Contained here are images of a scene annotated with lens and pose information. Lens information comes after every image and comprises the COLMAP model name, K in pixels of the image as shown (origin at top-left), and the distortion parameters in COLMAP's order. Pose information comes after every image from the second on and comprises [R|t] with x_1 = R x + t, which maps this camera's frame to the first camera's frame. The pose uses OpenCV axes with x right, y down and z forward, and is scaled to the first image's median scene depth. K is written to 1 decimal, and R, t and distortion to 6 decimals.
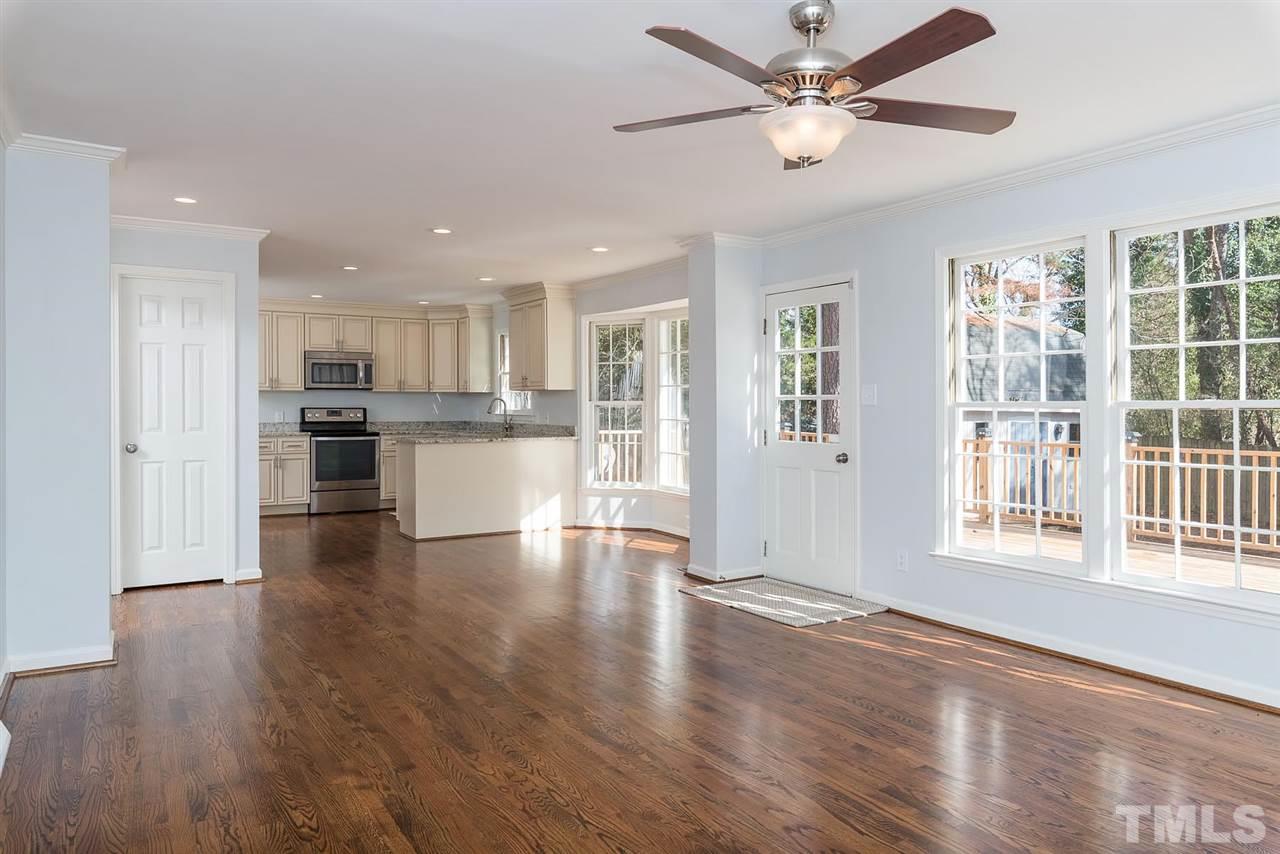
lens RADIAL K [[839.9, 0, 640.4], [0, 839.9, 408.7], [0, 0, 1]] dist [-0.000963, 0.000175]
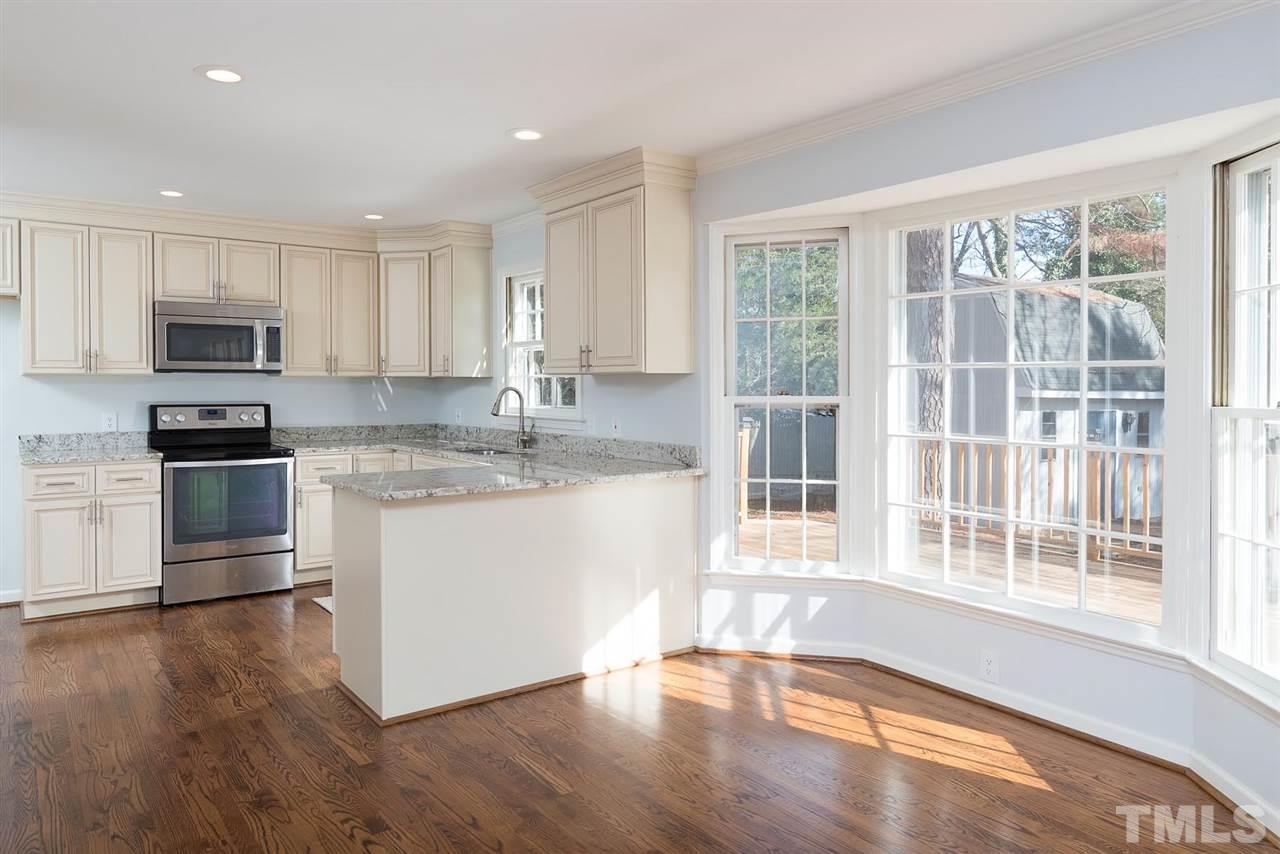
lens RADIAL K [[823.5, 0, 591.8], [0, 823.5, 393.6], [0, 0, 1]] dist [-0.004125, -0.001737]
pose [[0.998984, 0.000170, 0.045076, -0.139109], [-0.000495, 0.999974, 0.007202, -0.012894], [-0.045074, -0.007217, 0.998958, 0.450782]]
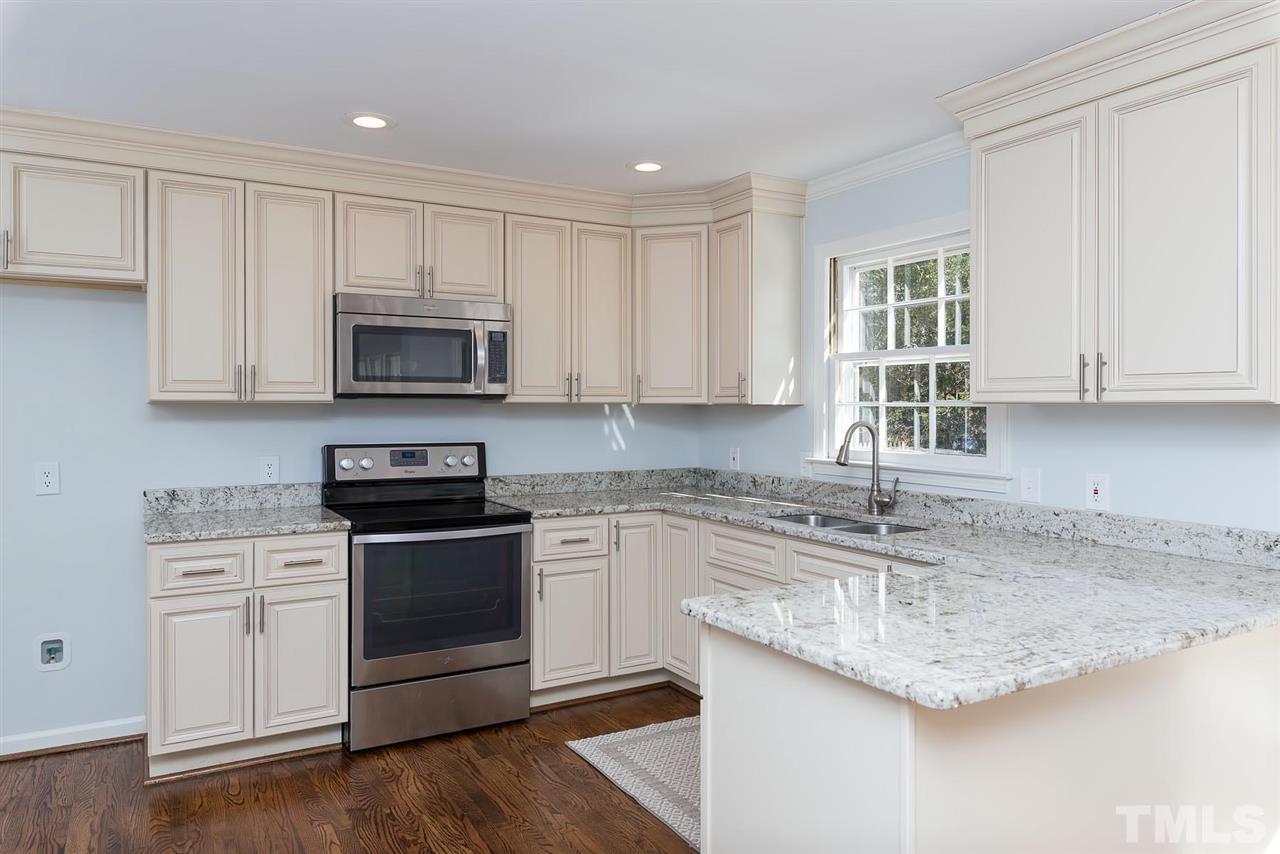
lens RADIAL K [[839.9, 0, 640.4], [0, 839.9, 408.7], [0, 0, 1]] dist [-0.000963, 0.000175]
pose [[0.999290, 0.002218, -0.037607, -0.249234], [-0.002193, 0.999997, 0.000712, -0.018644], [0.037608, -0.000629, 0.999292, 0.630664]]
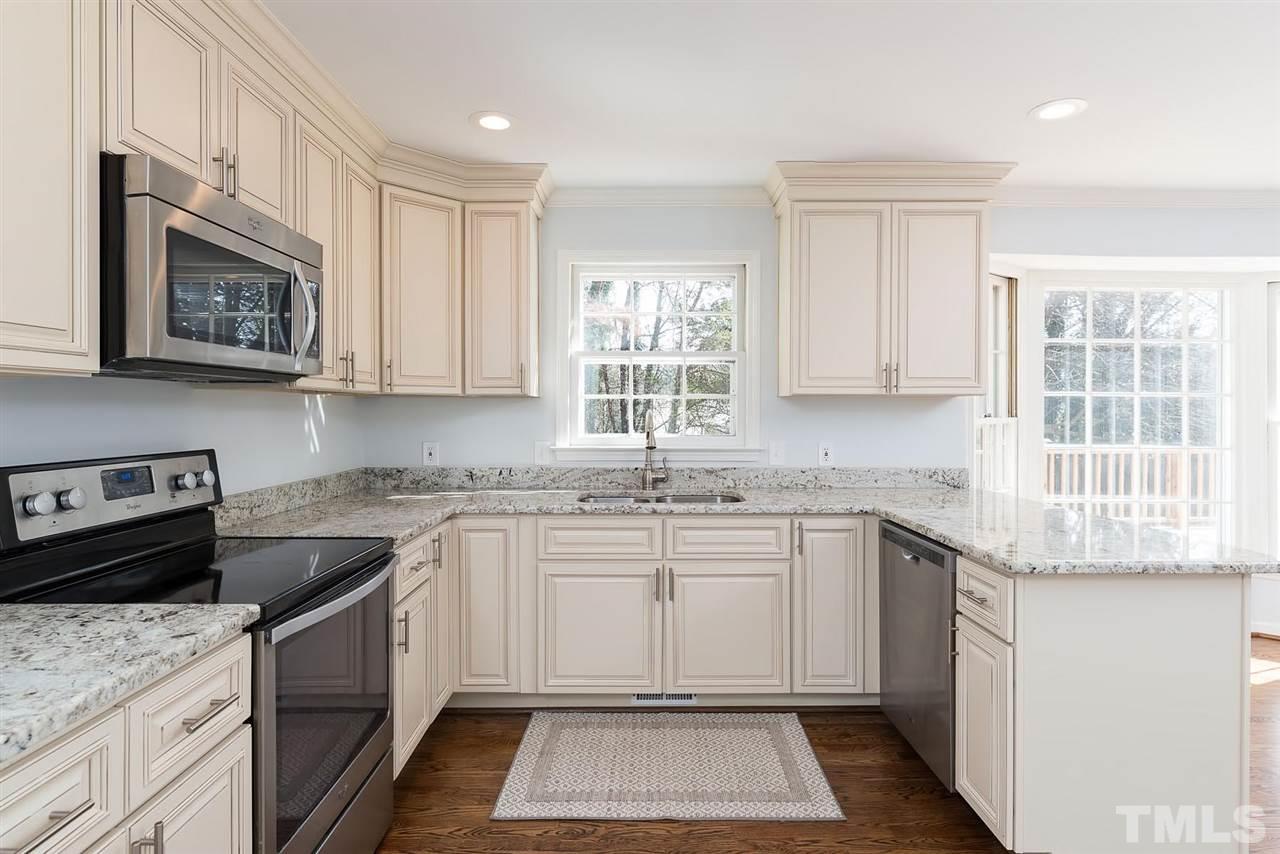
lens RADIAL K [[666.6, 0, 619.9], [0, 666.6, 410.9], [0, 0, 1]] dist [-0.000464, 0.000127]
pose [[0.545929, -0.001569, 0.837830, -0.455064], [0.001494, 0.999998, 0.000900, -0.013453], [-0.837830, 0.000760, 0.545930, 0.824216]]
